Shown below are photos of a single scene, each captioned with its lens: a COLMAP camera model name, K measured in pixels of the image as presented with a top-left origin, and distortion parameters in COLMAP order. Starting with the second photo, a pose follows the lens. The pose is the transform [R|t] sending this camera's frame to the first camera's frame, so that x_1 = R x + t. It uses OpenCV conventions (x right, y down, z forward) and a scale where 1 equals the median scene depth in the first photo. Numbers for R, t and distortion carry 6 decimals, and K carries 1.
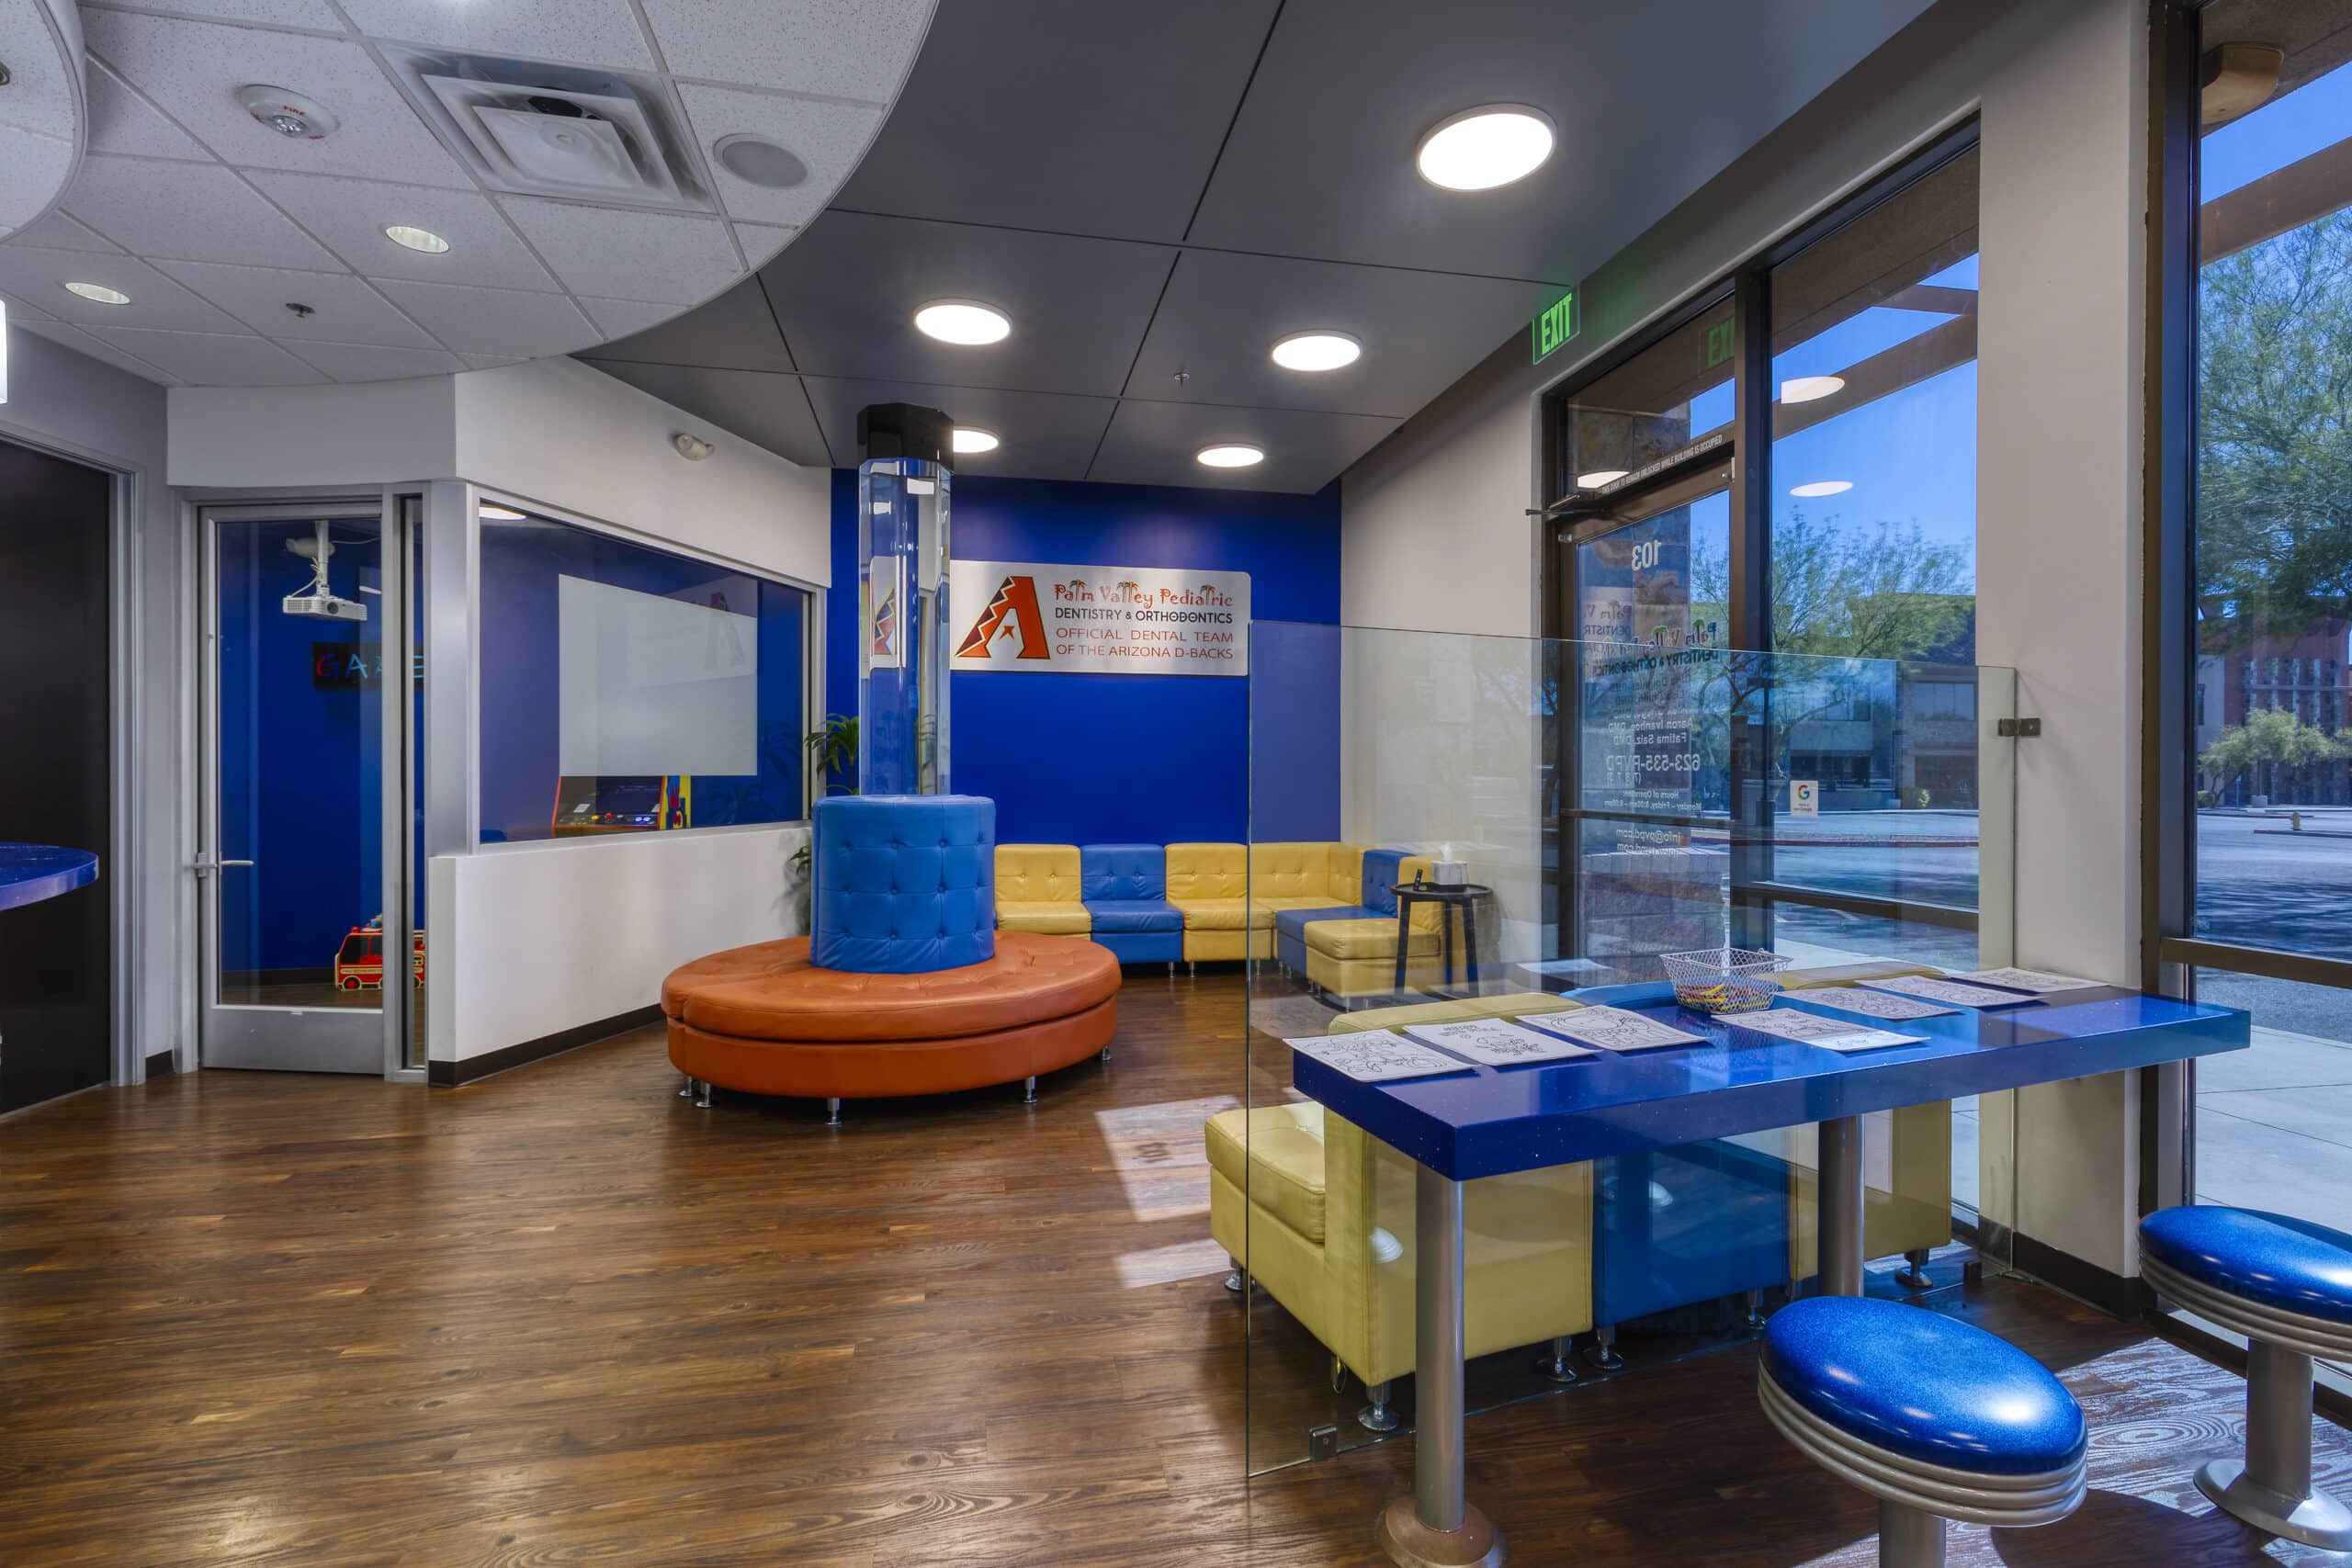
lens RADIAL K [[1035.0, 0, 1187.1], [0, 1035.0, 771.6], [0, 0, 1]] dist [0.002468, -0.000084]
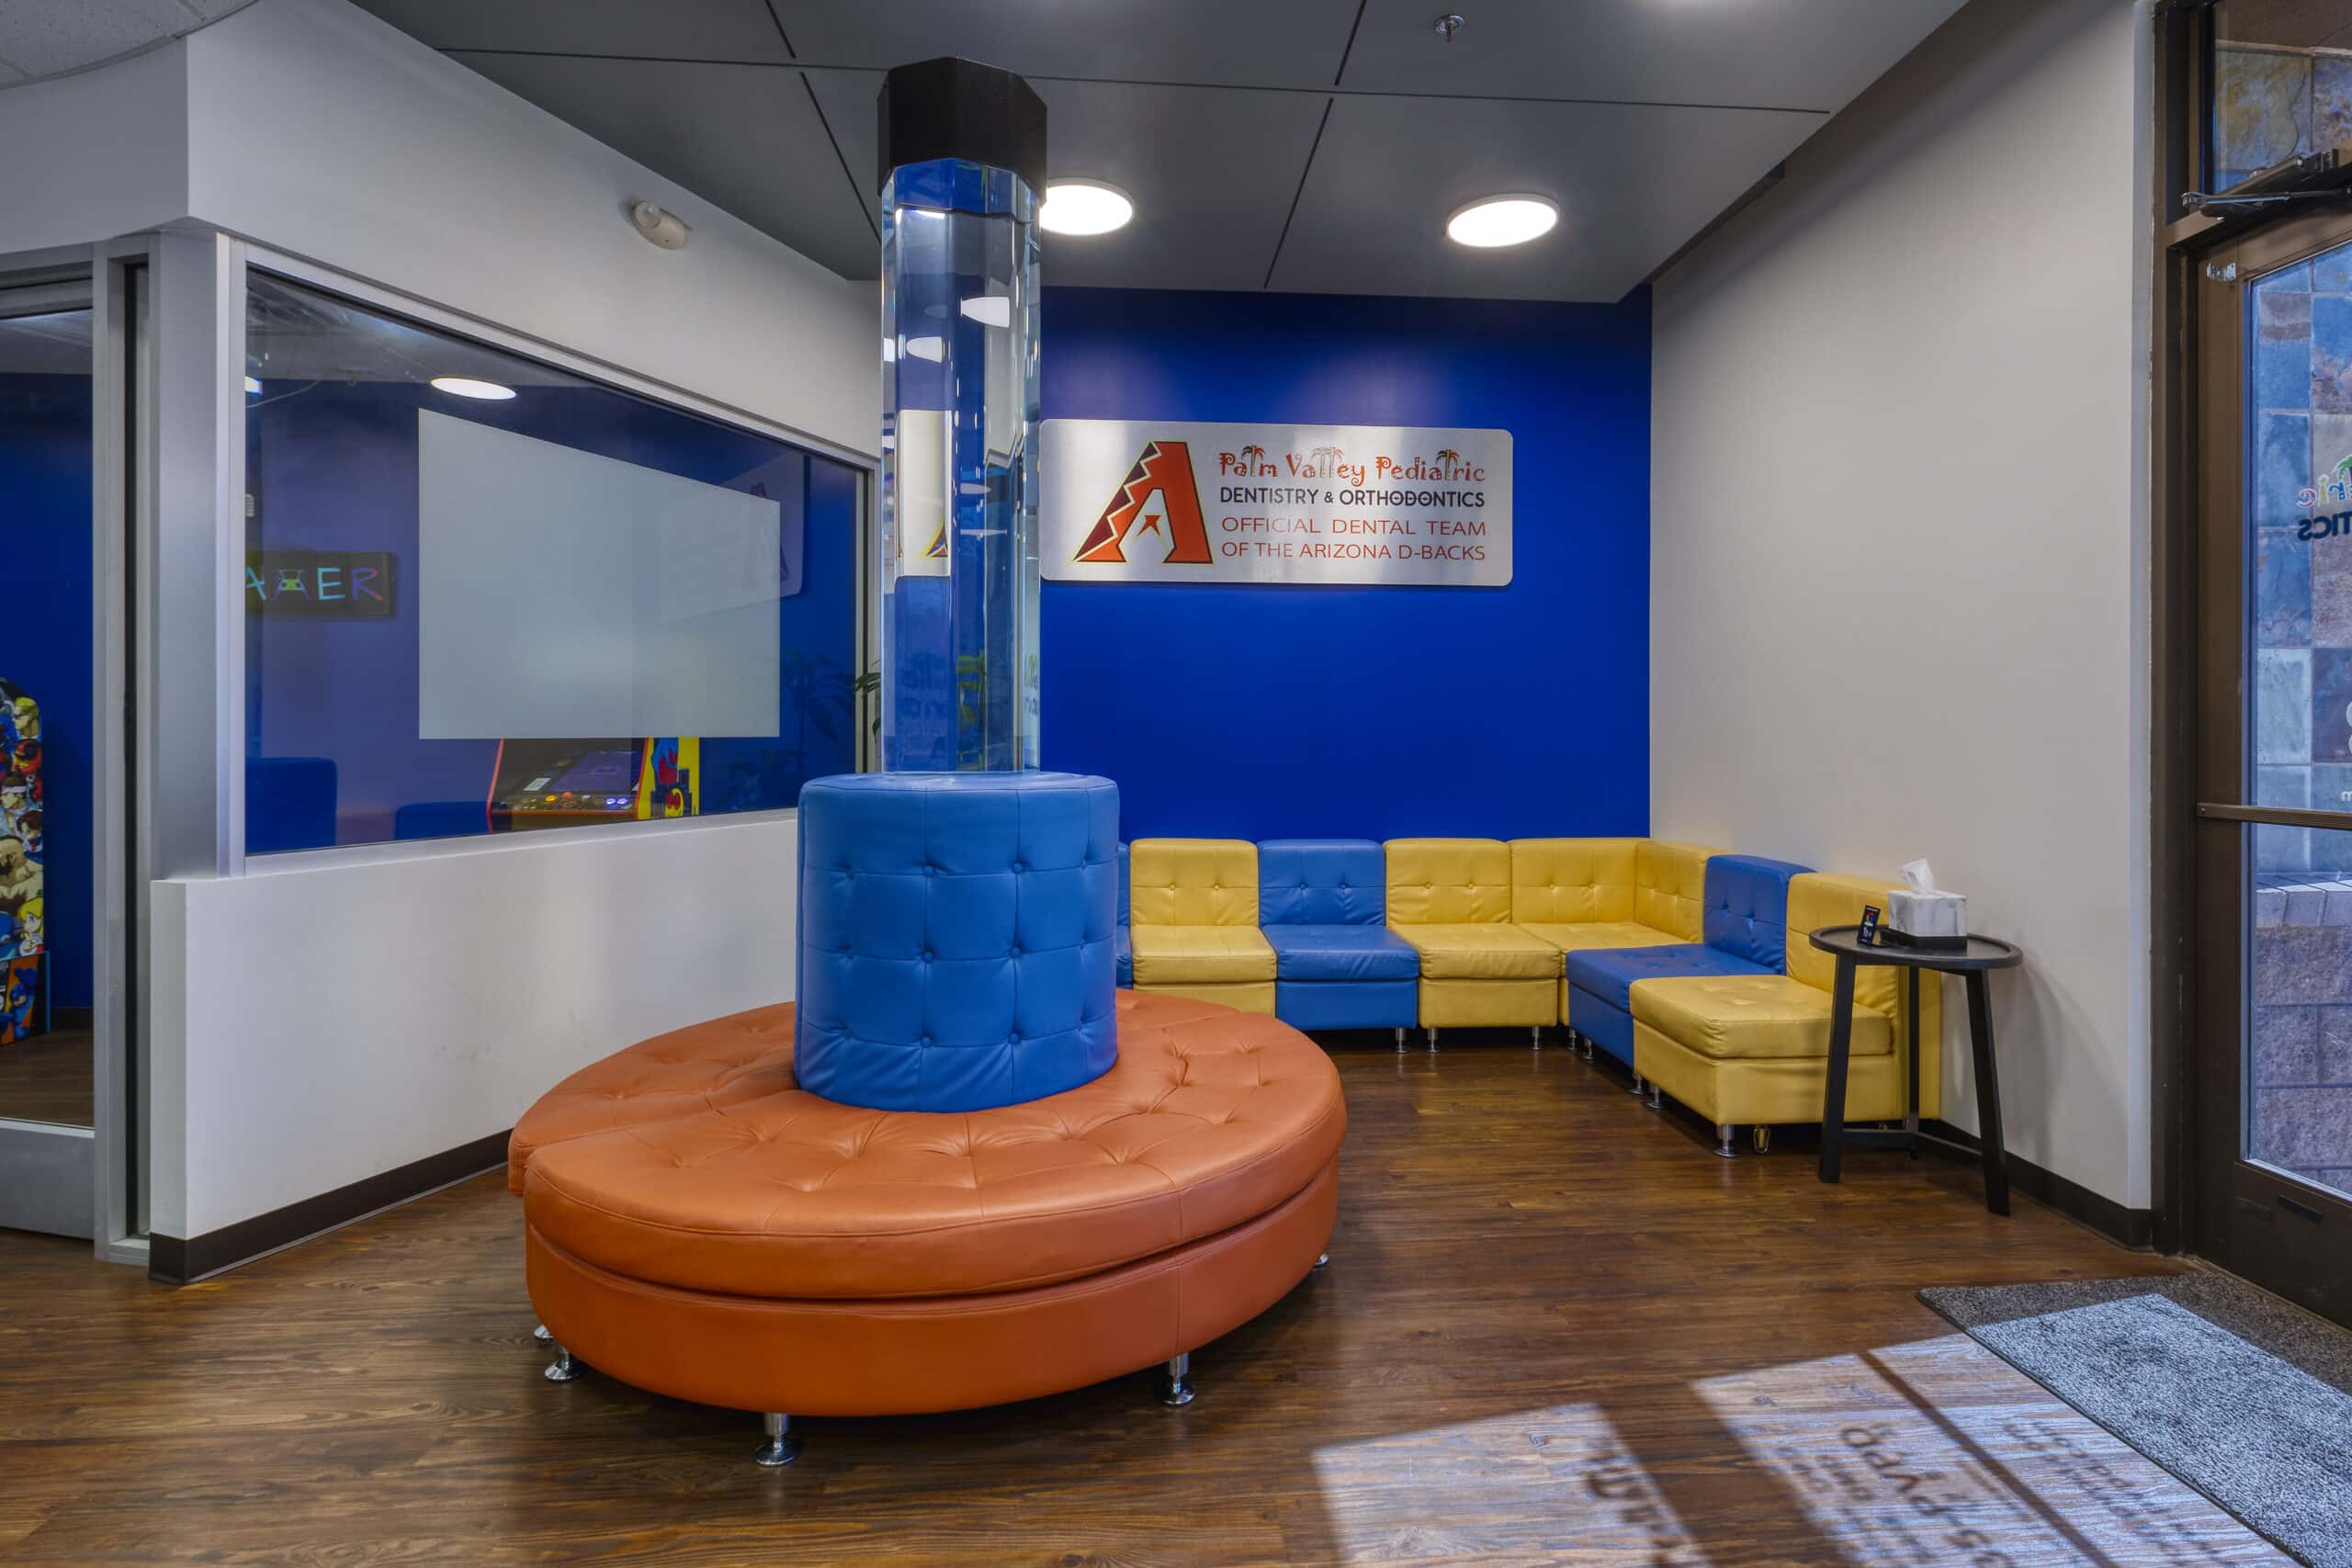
lens RADIAL K [[1141.8, 0, 1202.3], [0, 1141.8, 739.9], [0, 0, 1]] dist [-0.003517, 0.000012]
pose [[0.990666, 0.000975, -0.136311, -0.047168], [0.000183, 0.999964, 0.008483, -0.000620], [0.136314, -0.008428, 0.990630, 0.329626]]
